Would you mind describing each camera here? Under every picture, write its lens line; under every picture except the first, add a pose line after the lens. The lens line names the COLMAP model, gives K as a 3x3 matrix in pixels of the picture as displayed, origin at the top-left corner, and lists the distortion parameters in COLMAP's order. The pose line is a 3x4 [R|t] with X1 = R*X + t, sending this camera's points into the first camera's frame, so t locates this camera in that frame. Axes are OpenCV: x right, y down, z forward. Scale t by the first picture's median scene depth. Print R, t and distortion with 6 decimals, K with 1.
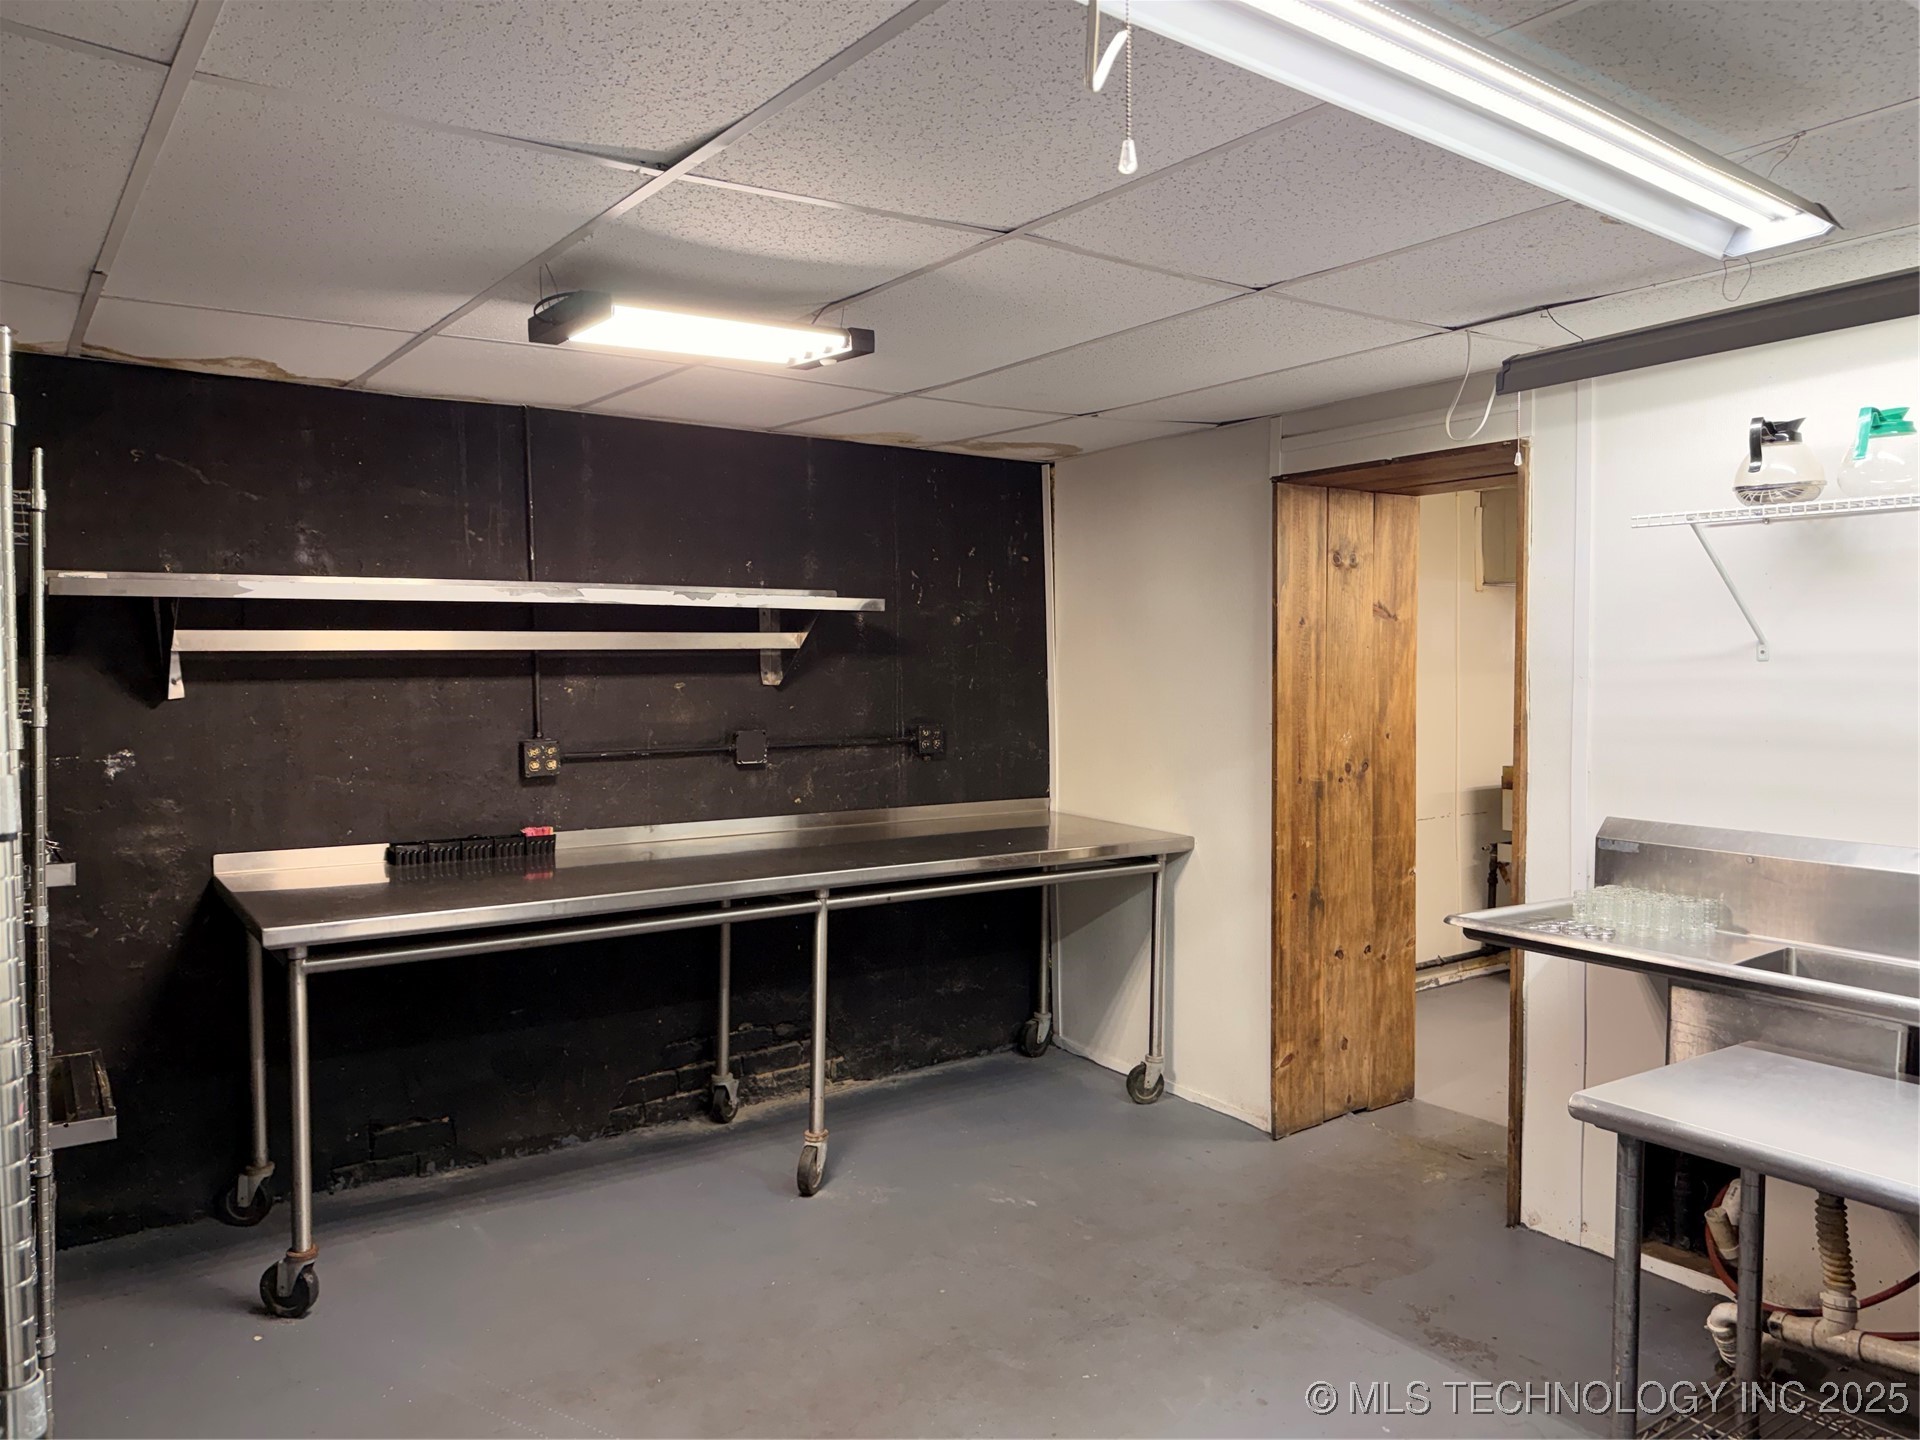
lens RADIAL K [[1340.3, 0, 960.0], [0, 1340.3, 720.0], [0, 0, 1]] dist [0.080817, -0.121263]
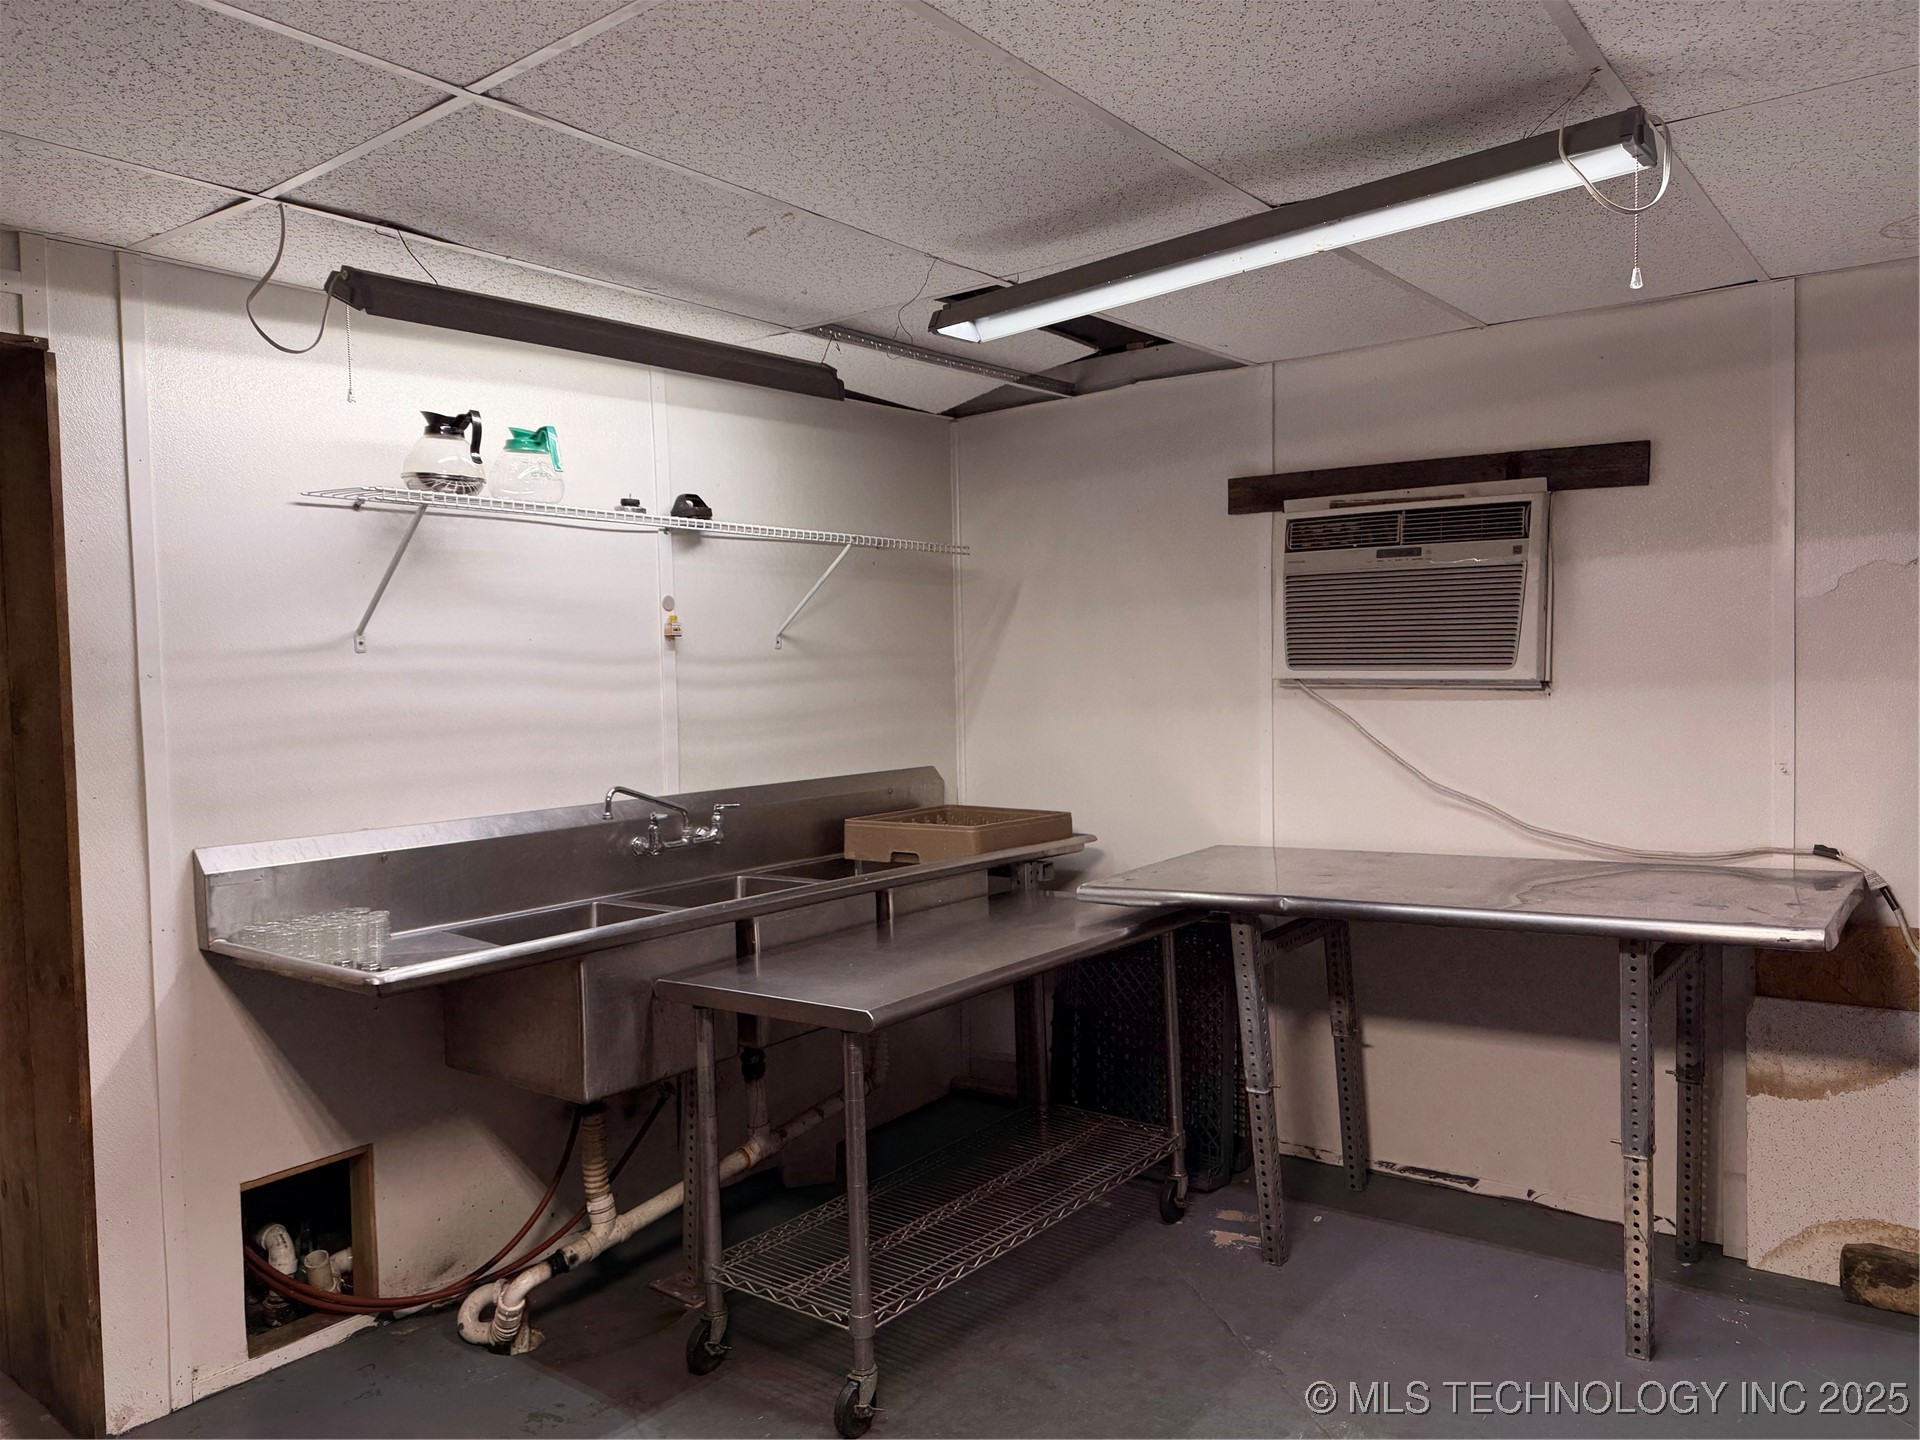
lens RADIAL K [[1340.3, 0, 960.0], [0, 1340.3, 720.0], [0, 0, 1]] dist [0.080817, -0.121263]
pose [[-0.281149, -0.048157, 0.958455, -0.456530], [0.071732, 0.994892, 0.071030, -0.033768], [-0.956979, 0.088722, -0.276258, 0.868868]]
